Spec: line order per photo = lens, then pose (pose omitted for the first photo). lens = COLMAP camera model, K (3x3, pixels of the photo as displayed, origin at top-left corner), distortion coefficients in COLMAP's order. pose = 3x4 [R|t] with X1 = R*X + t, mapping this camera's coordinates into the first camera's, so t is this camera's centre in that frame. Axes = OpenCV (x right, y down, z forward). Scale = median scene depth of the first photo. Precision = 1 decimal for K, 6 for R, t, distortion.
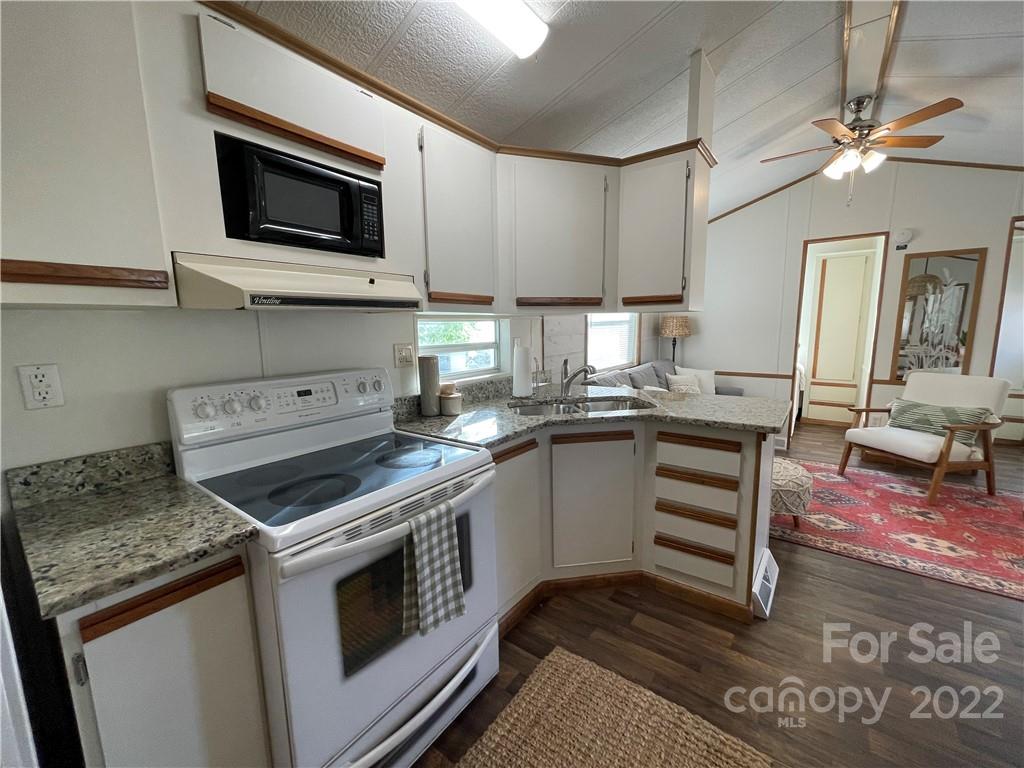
lens RADIAL K [[413.6, 0, 510.2], [0, 413.6, 386.5], [0, 0, 1]] dist [-0.002840, 0.000999]
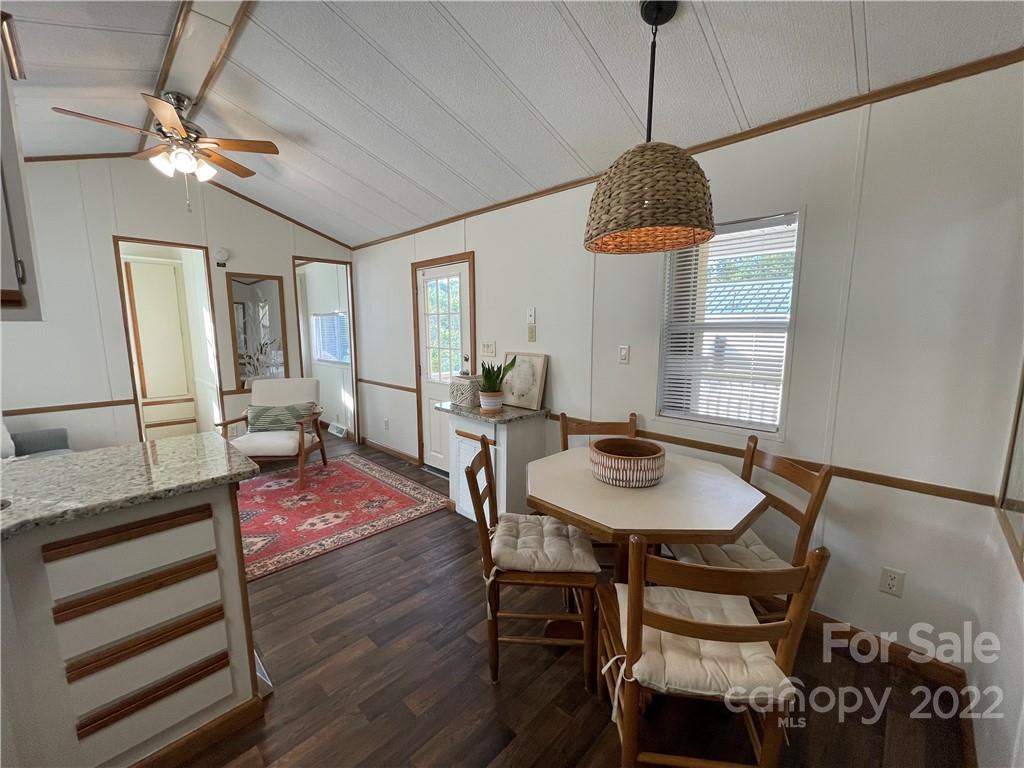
lens RADIAL K [[413.6, 0, 510.2], [0, 413.6, 386.5], [0, 0, 1]] dist [-0.002840, 0.000999]
pose [[0.124970, -0.122864, 0.984524, -0.051317], [0.145354, 0.983863, 0.104331, -0.047787], [-0.981455, 0.130066, 0.140813, 0.237344]]
